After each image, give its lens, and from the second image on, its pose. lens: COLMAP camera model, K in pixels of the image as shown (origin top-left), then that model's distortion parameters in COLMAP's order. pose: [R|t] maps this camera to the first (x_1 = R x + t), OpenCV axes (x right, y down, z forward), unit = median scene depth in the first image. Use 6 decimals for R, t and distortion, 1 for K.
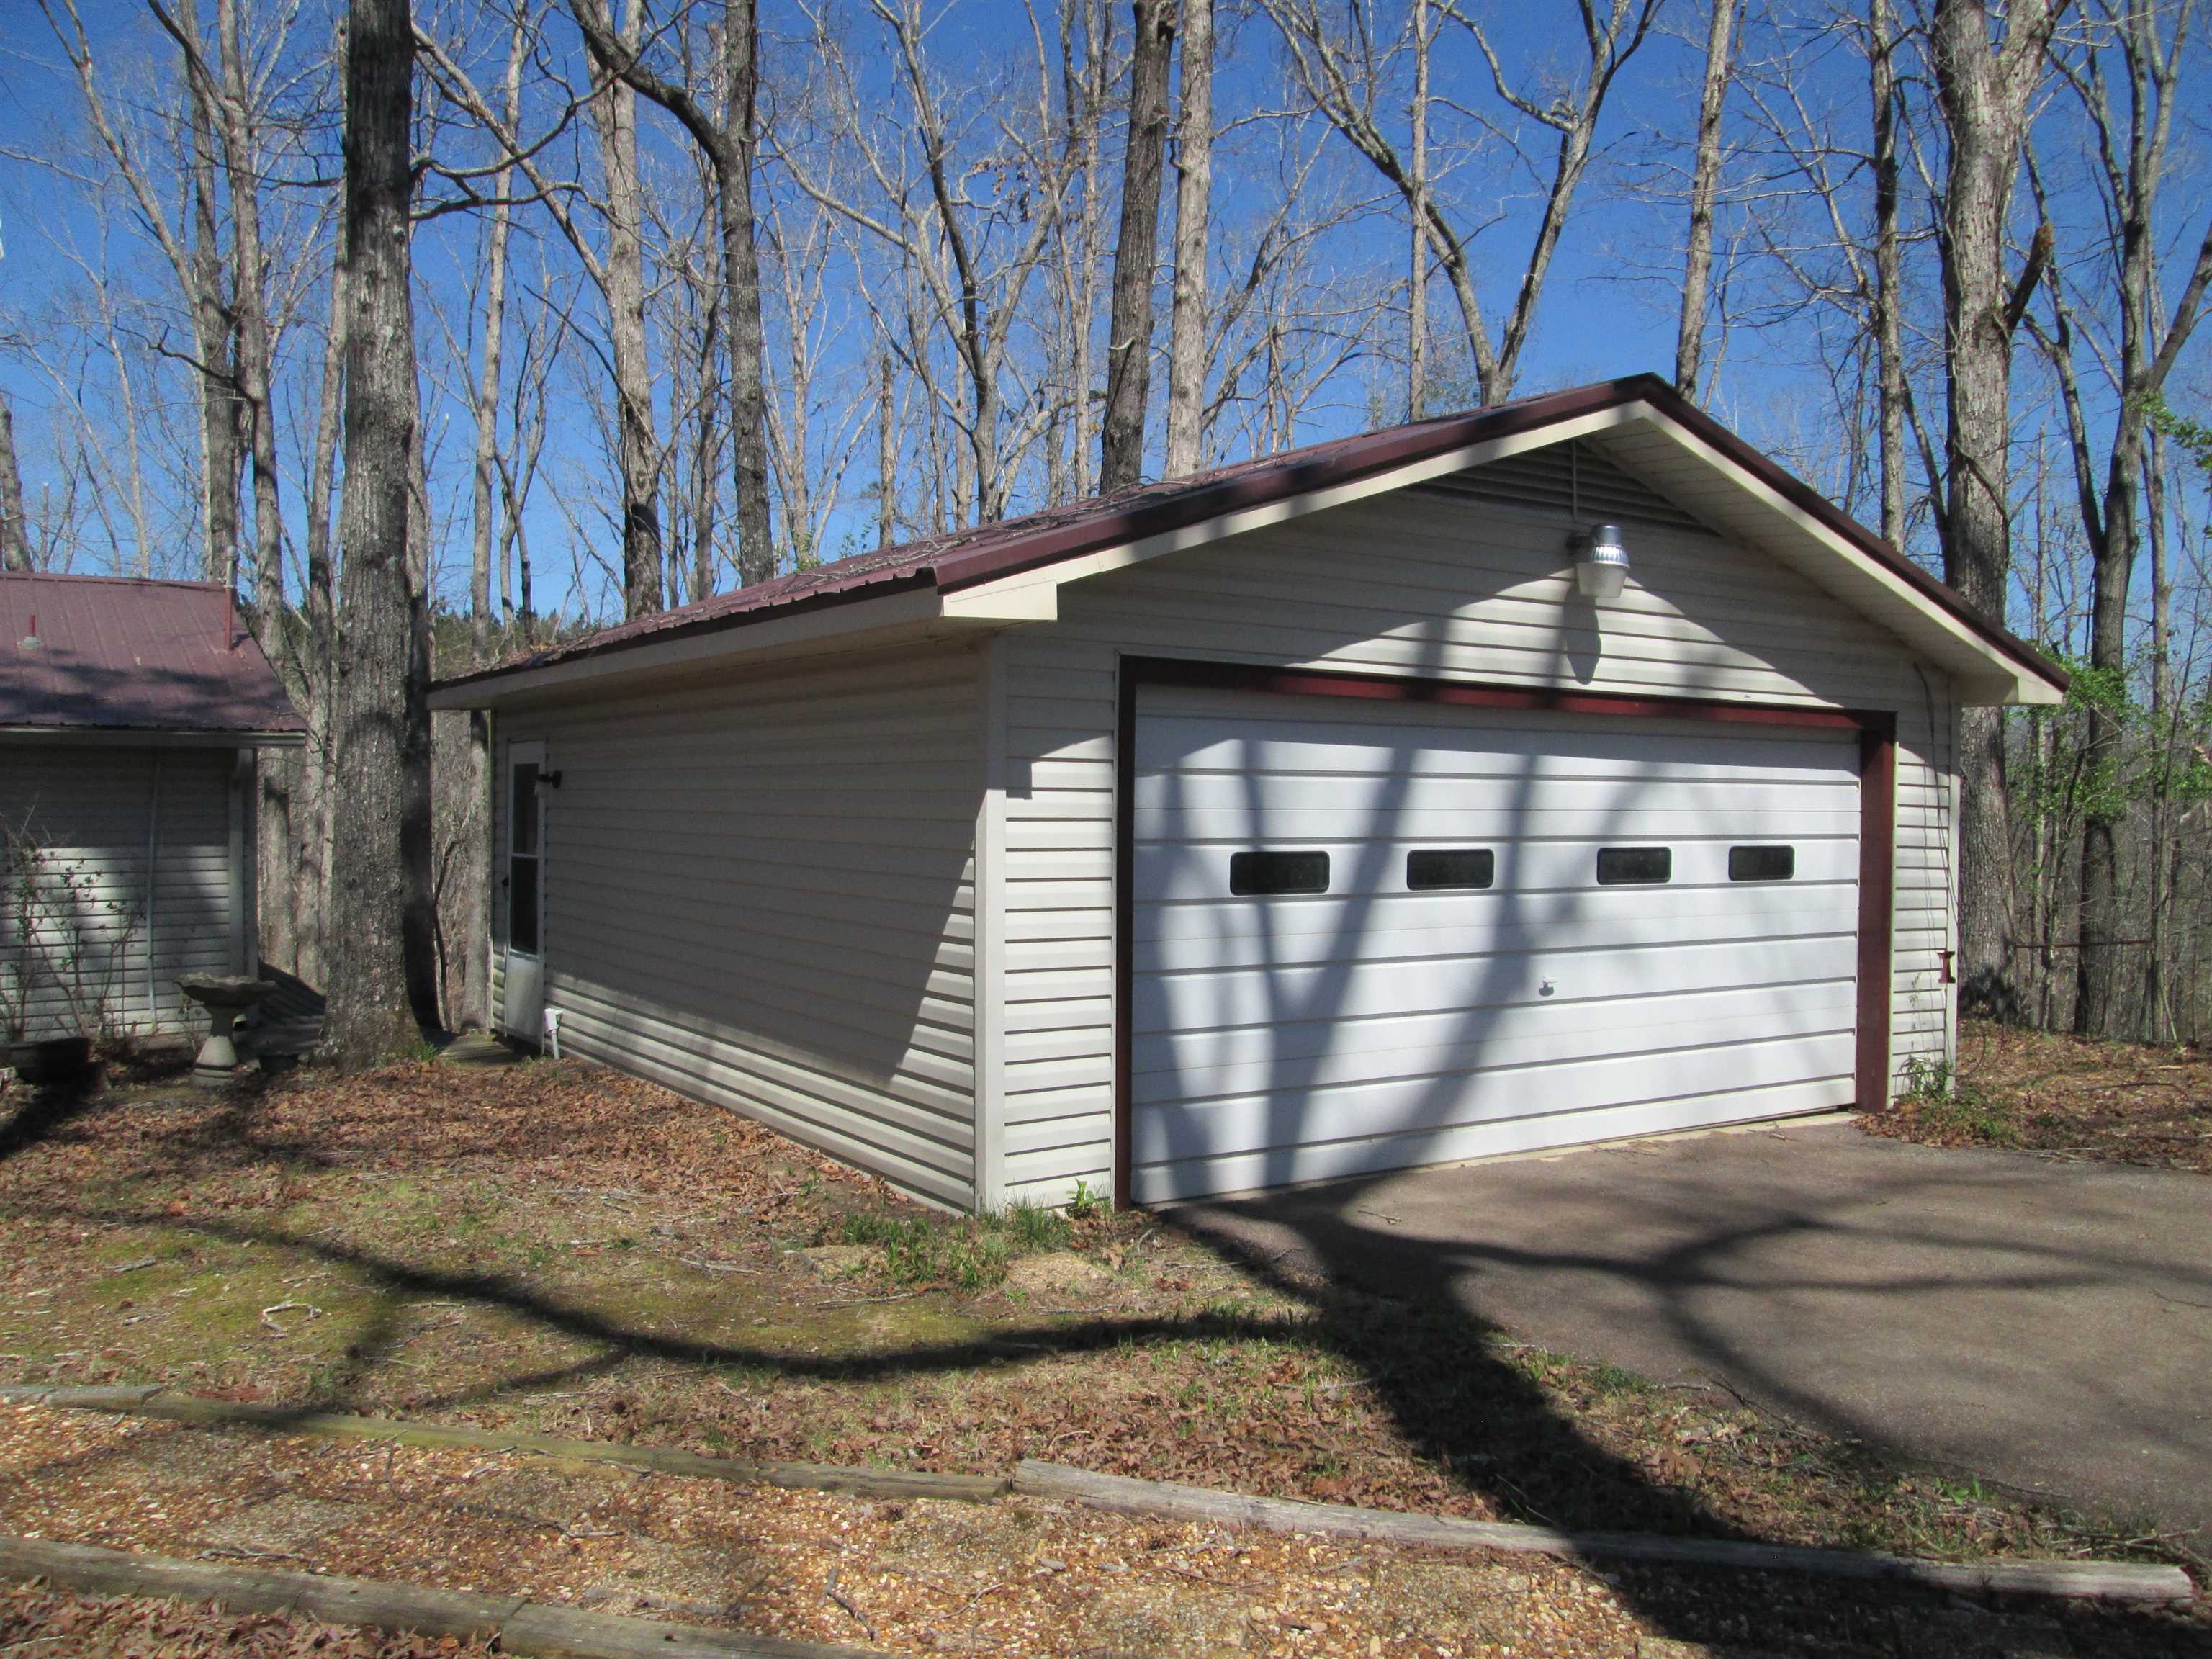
lens RADIAL K [[1780.8, 0, 1117.5], [0, 1780.8, 834.0], [0, 0, 1]] dist [-0.093082, 0.030420]
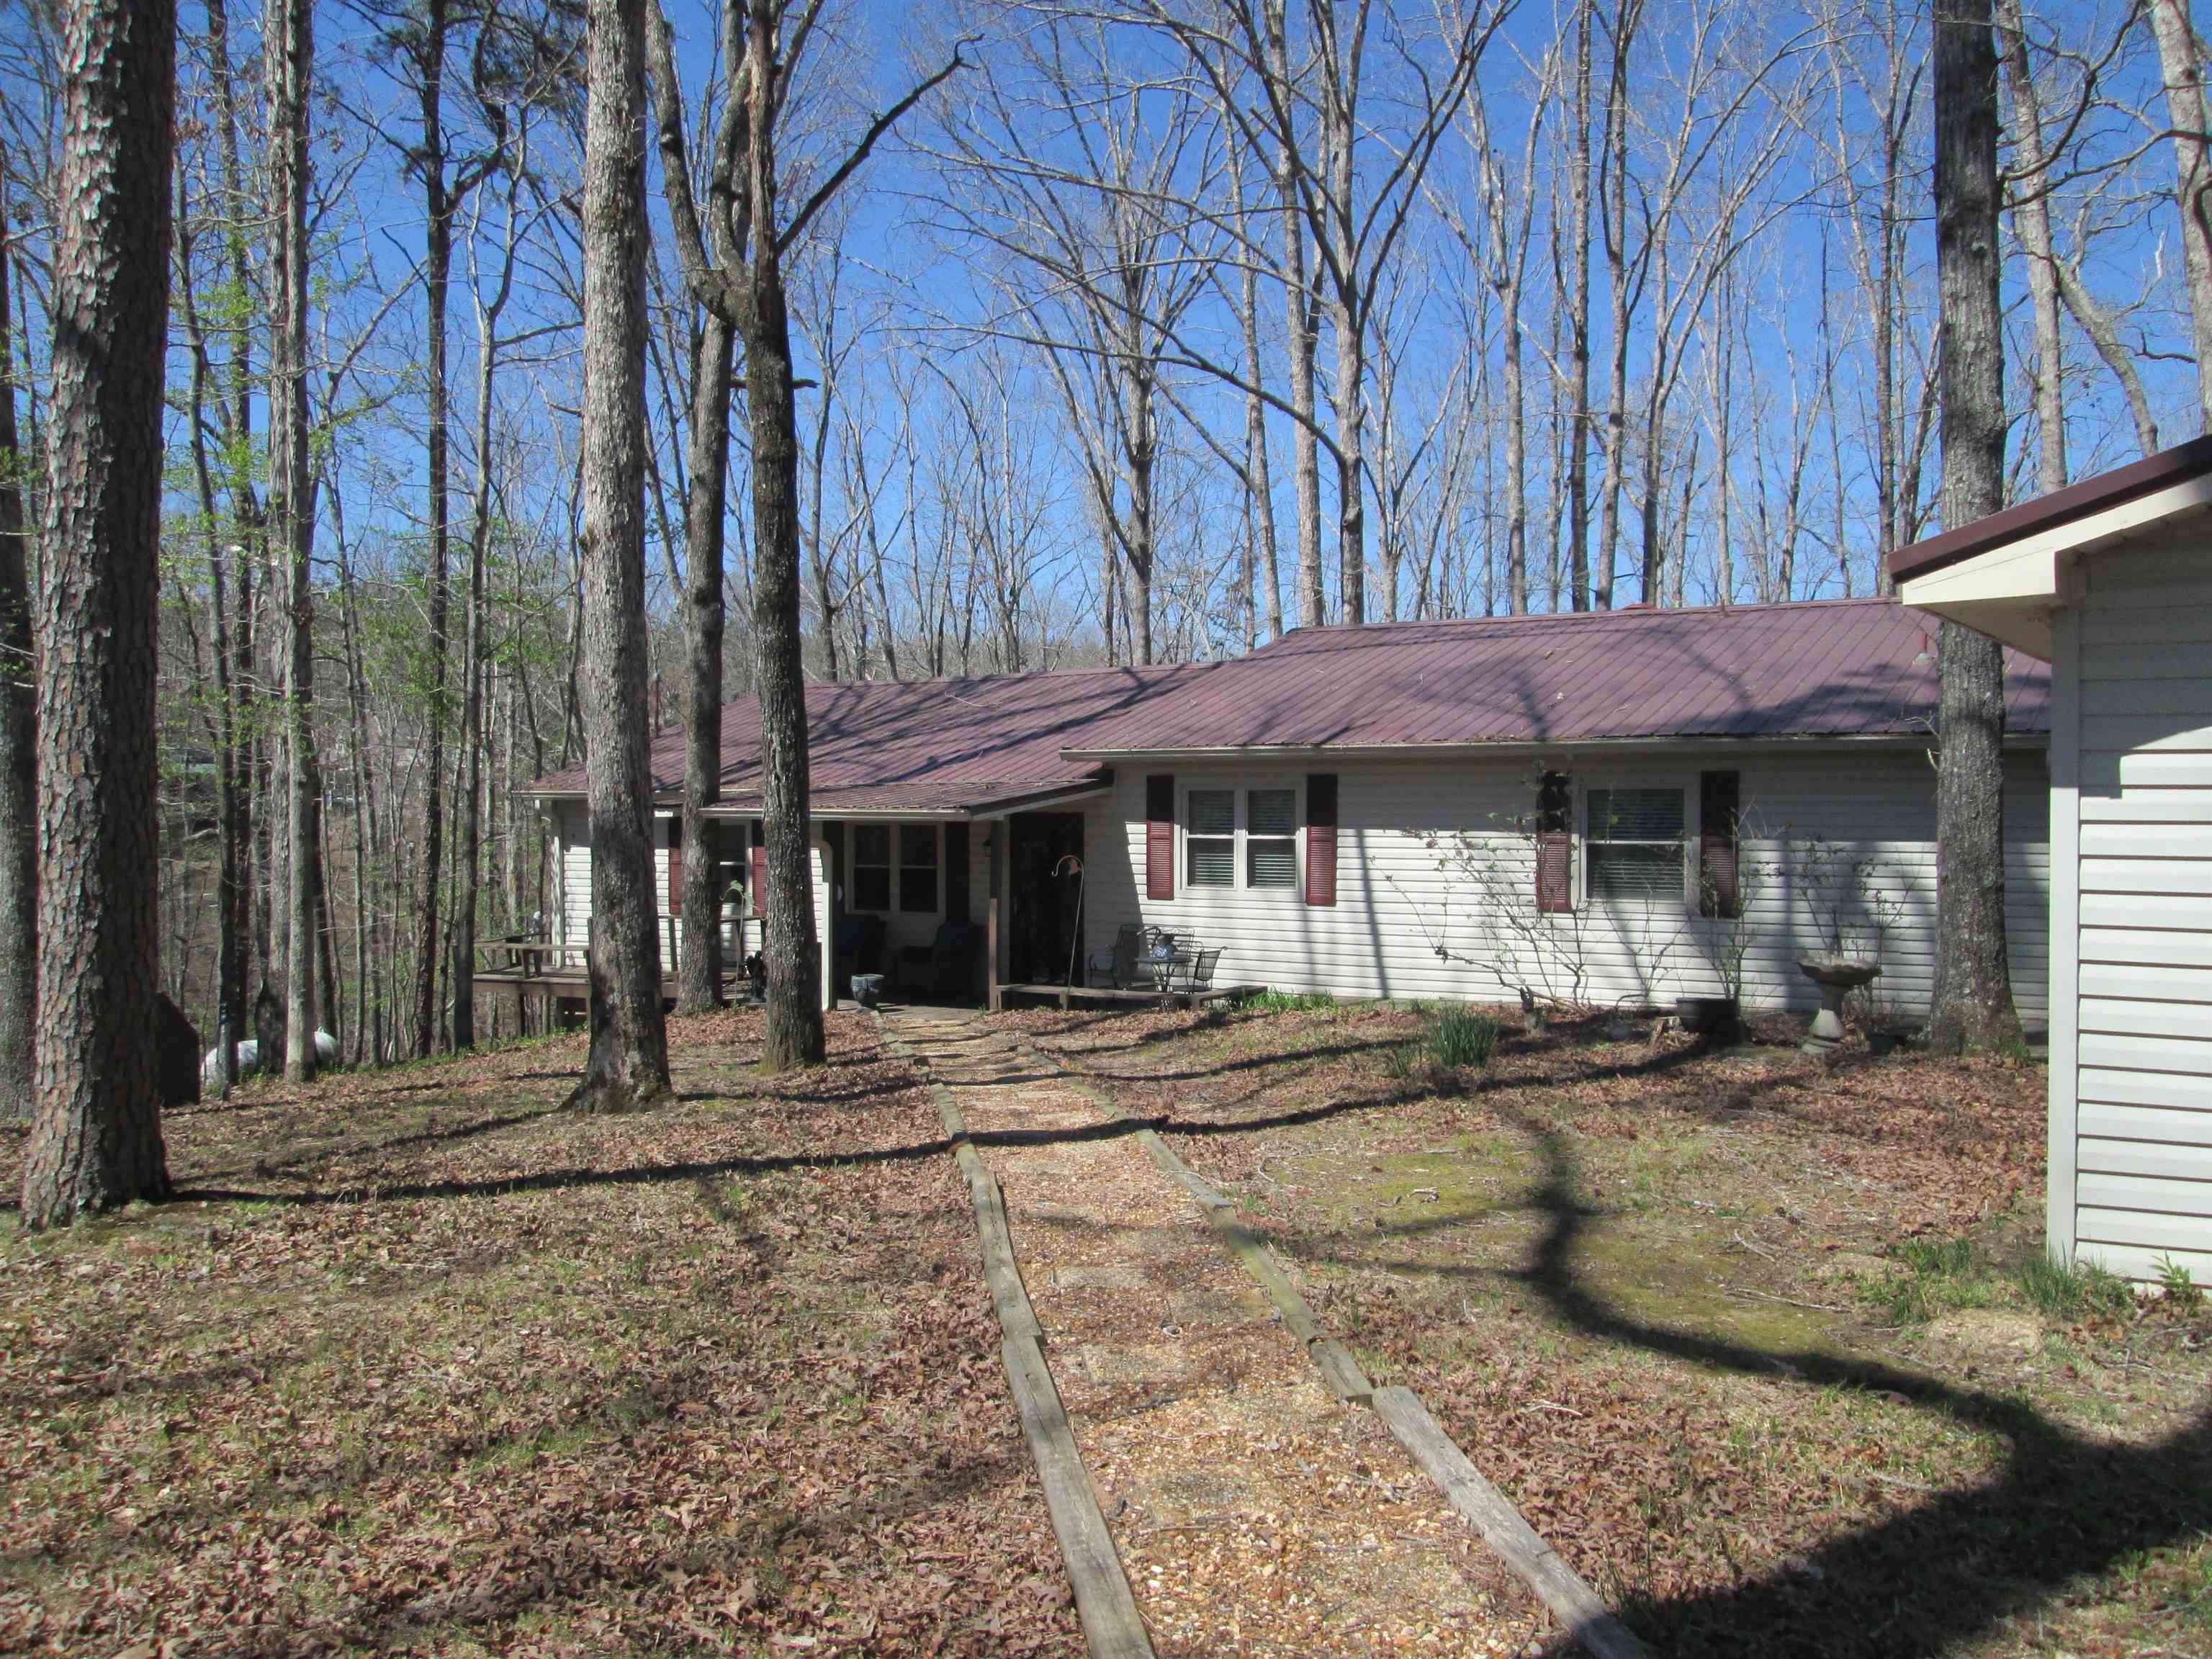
lens RADIAL K [[1780.8, 0, 1111.9], [0, 1780.8, 825.4], [0, 0, 1]] dist [-0.093082, 0.030420]
pose [[0.380665, 0.006368, -0.924691, 0.544731], [-0.012061, 0.999925, 0.001921, -0.002211], [0.924634, 0.010421, 0.380713, 0.234321]]
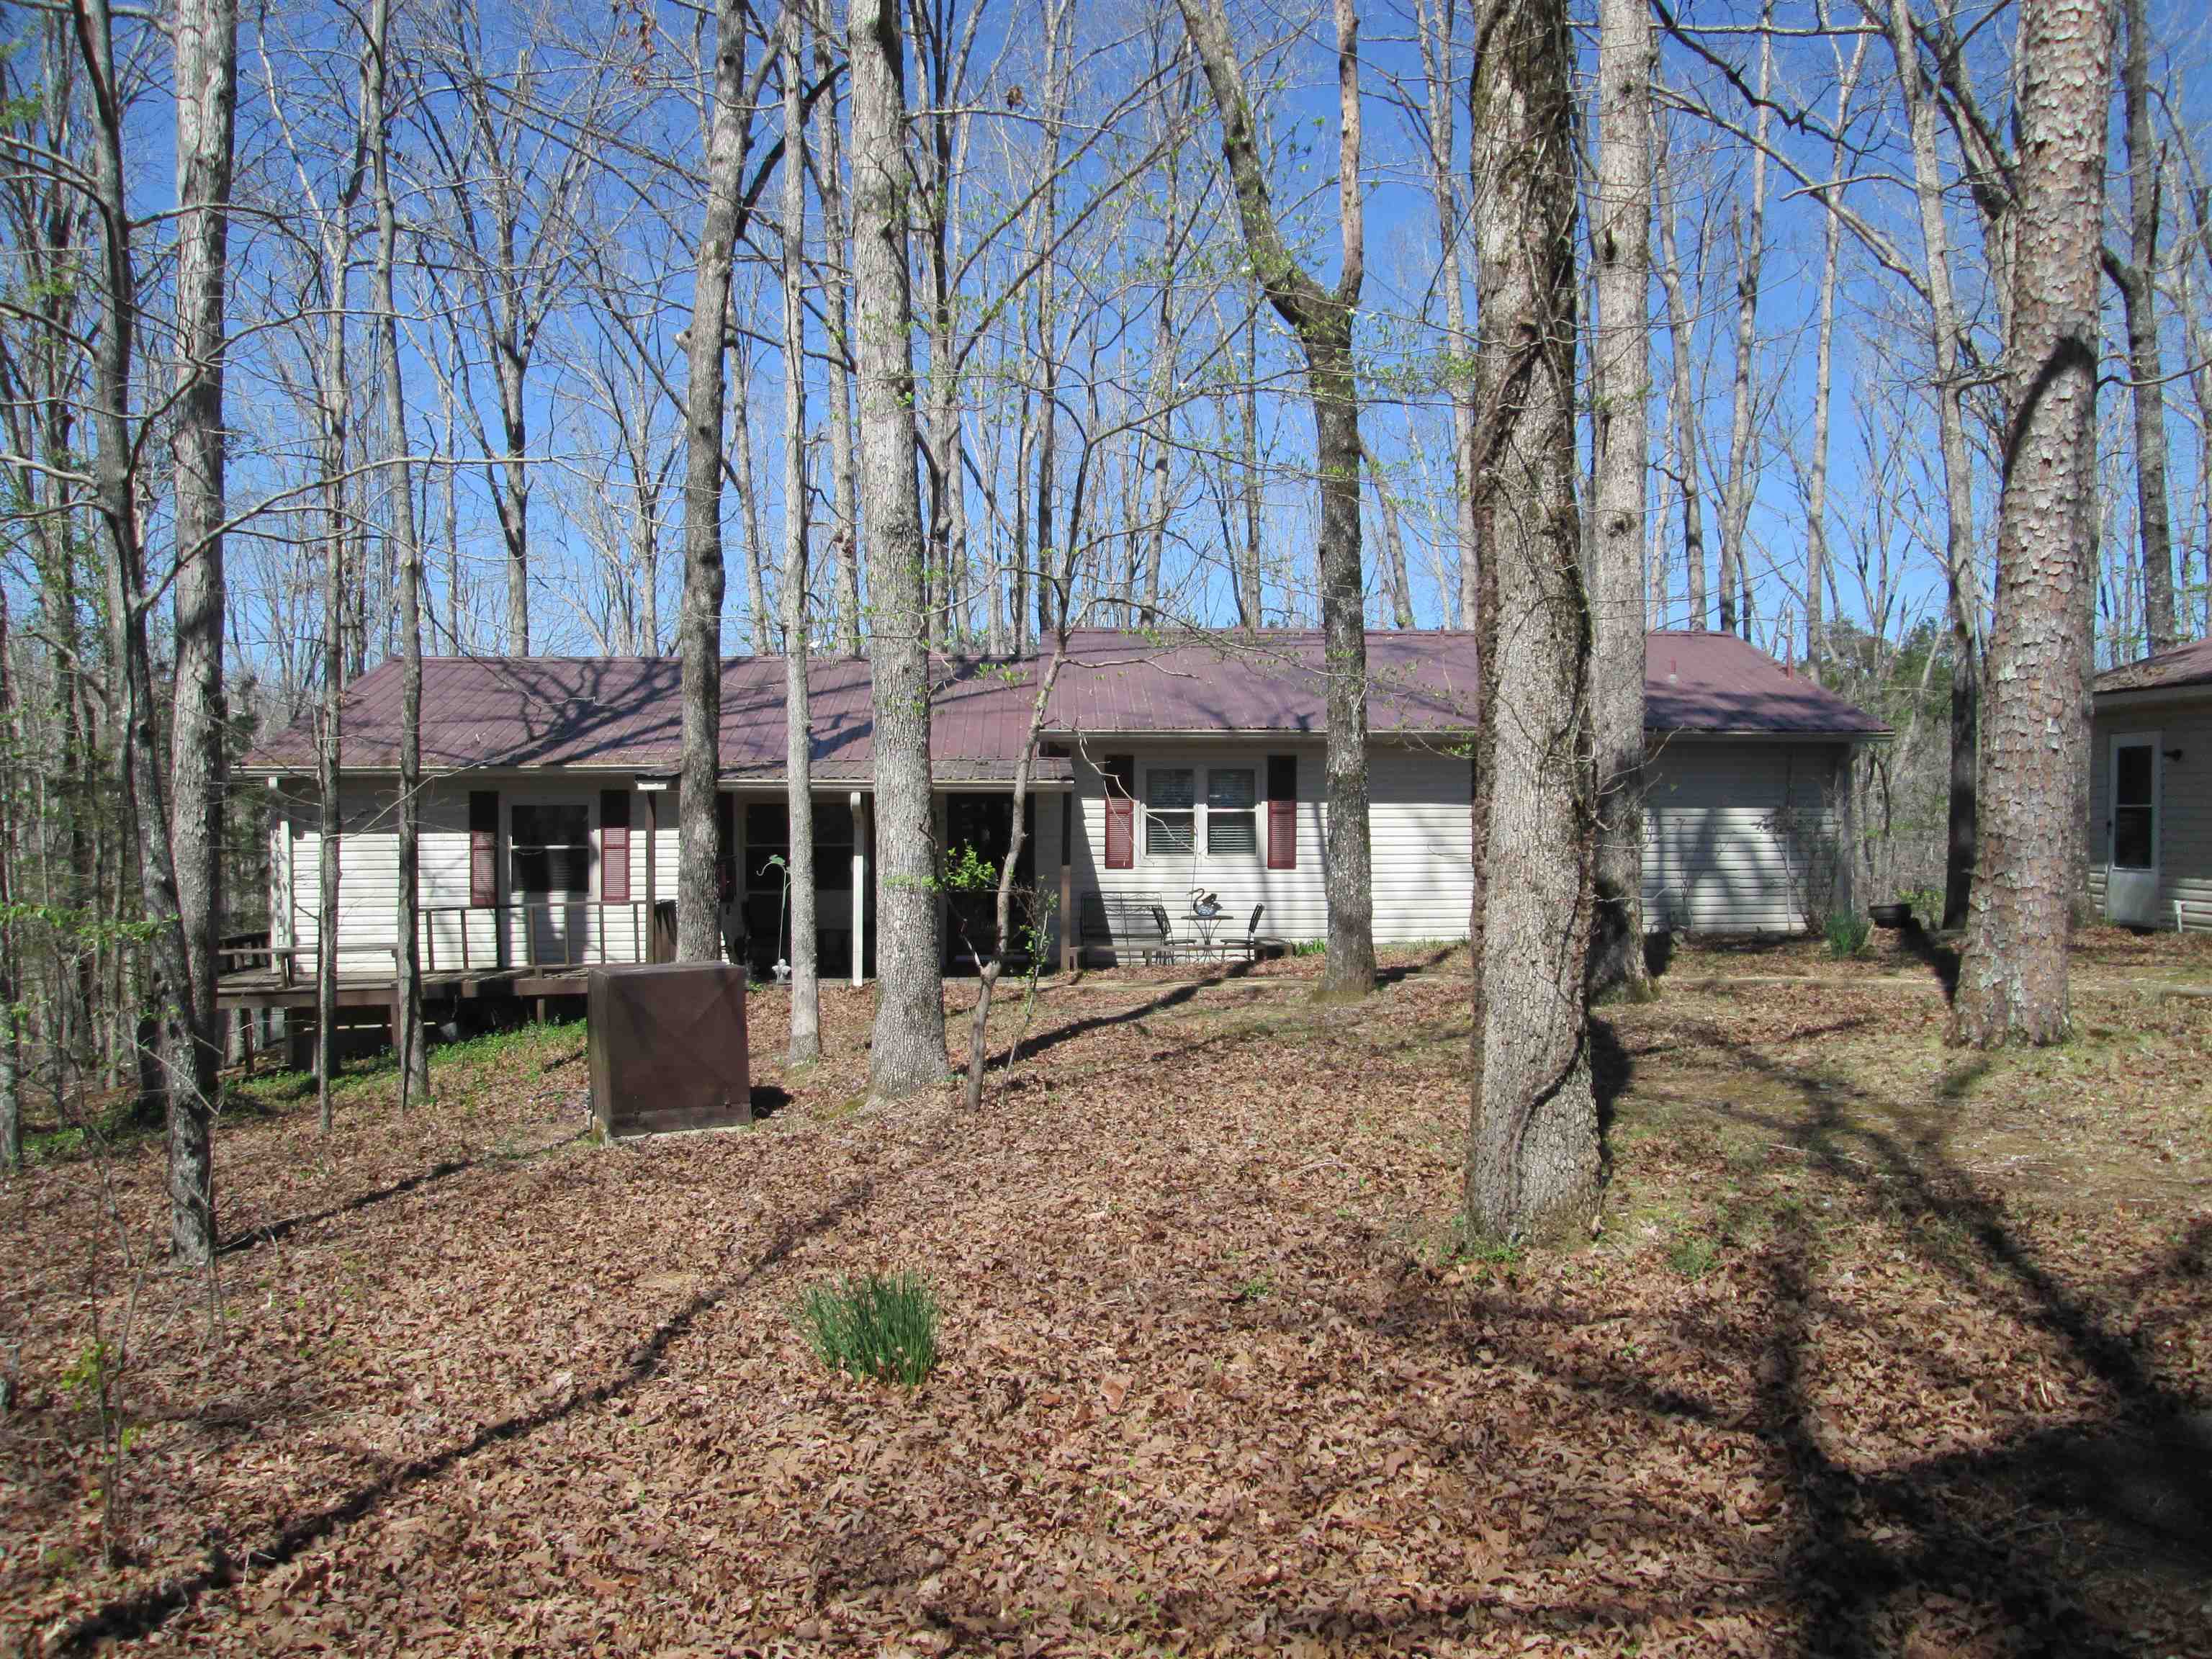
lens RADIAL K [[1780.8, 0, 1096.3], [0, 1780.8, 820.1], [0, 0, 1]] dist [-0.093082, 0.030420]
pose [[0.840684, -0.006681, -0.541485, -0.546621], [-0.002187, 0.999874, -0.015733, 0.097562], [0.541522, 0.014411, 0.840563, -1.461329]]
